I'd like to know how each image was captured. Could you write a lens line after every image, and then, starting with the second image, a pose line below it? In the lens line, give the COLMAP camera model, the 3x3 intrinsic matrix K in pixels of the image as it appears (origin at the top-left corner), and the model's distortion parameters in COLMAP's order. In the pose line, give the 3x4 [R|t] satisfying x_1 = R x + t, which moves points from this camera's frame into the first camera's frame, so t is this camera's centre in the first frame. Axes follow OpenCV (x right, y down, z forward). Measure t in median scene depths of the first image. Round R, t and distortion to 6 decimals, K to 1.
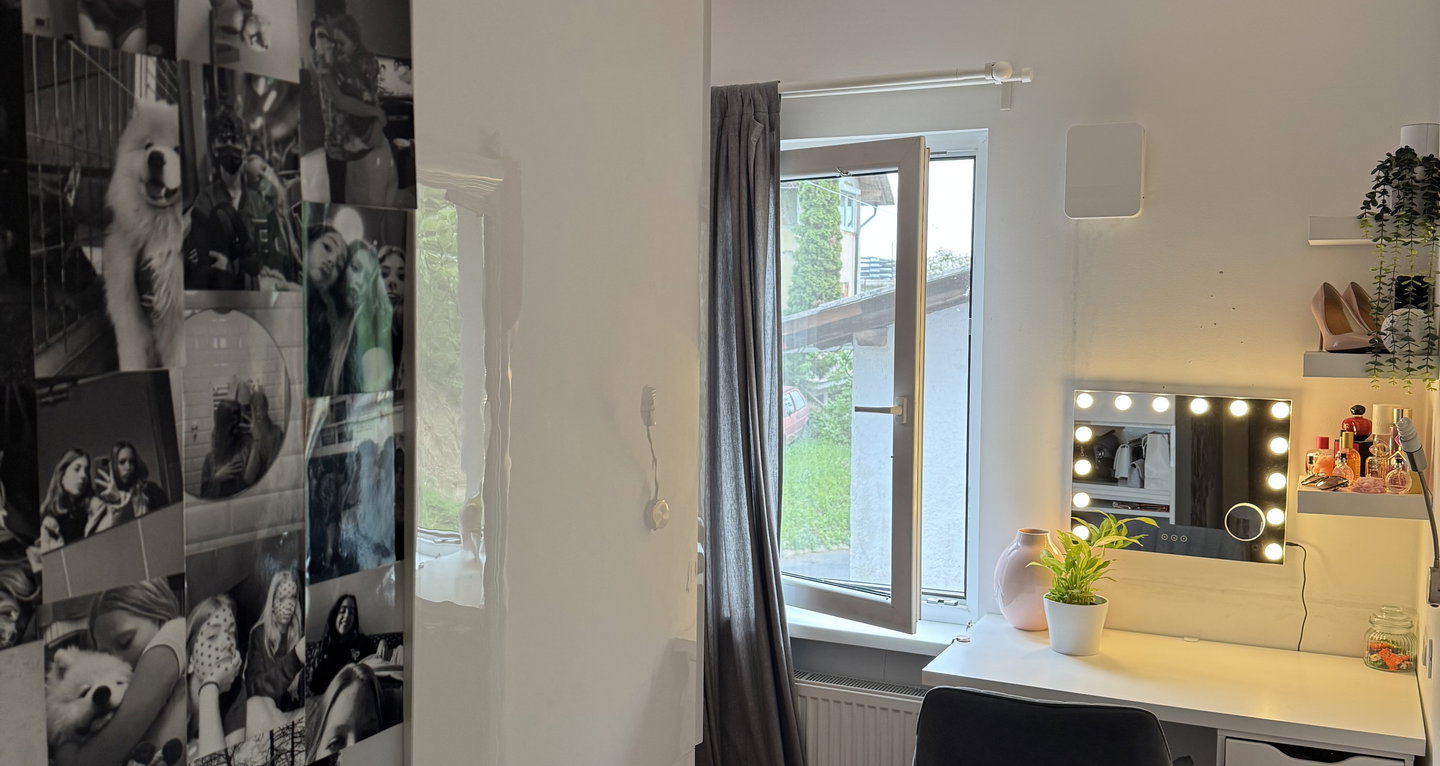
lens RADIAL K [[1309.0, 0, 720.0], [0, 1309.0, 383.0], [0, 0, 1]] dist [0.096967, -0.006255]
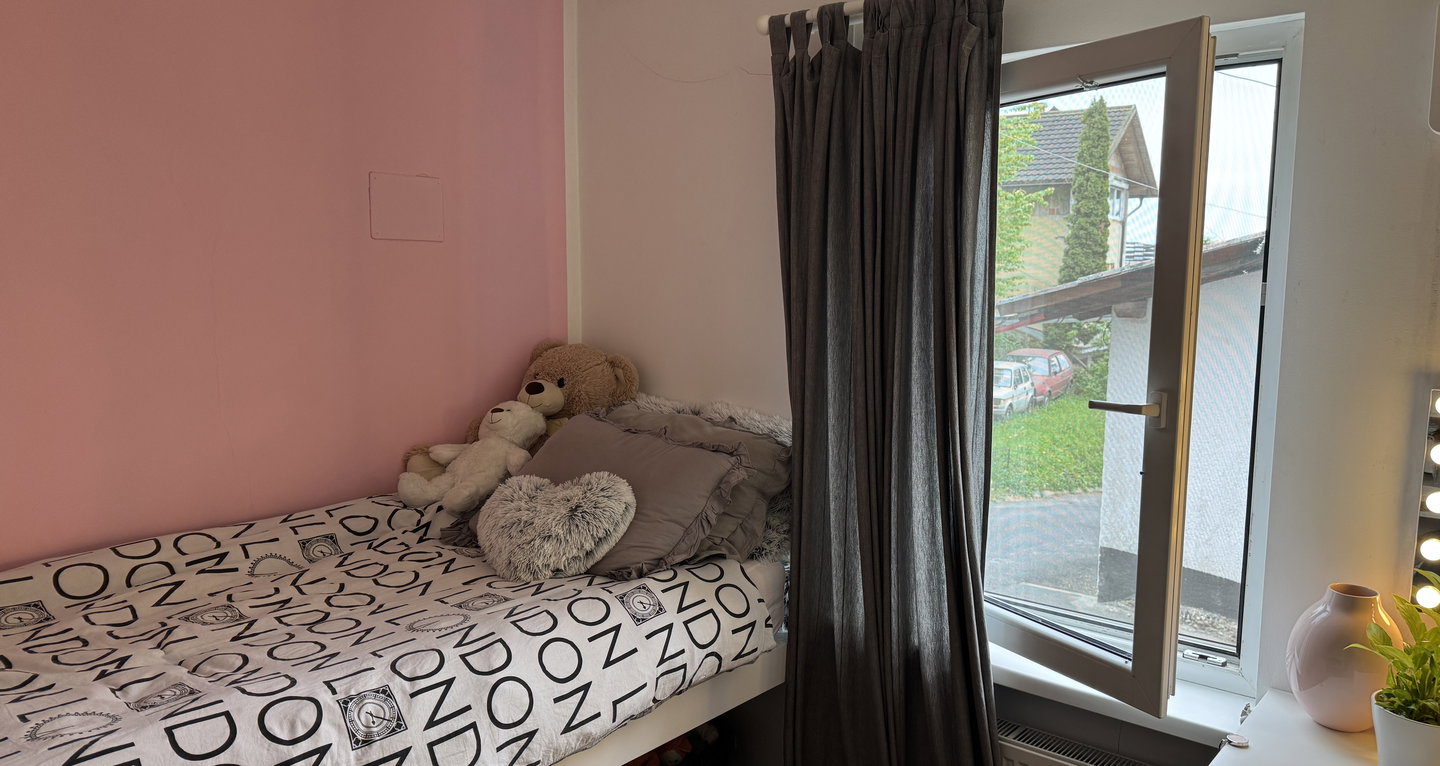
lens RADIAL K [[1024.2, 0, 721.8], [0, 1024.2, 388.3], [0, 0, 1]] dist [0.081478, -0.112039]
pose [[0.965647, 0.034307, -0.257584, 0.049144], [-0.022874, 0.998621, 0.047253, -0.011232], [0.258850, -0.039738, 0.965100, 0.359184]]
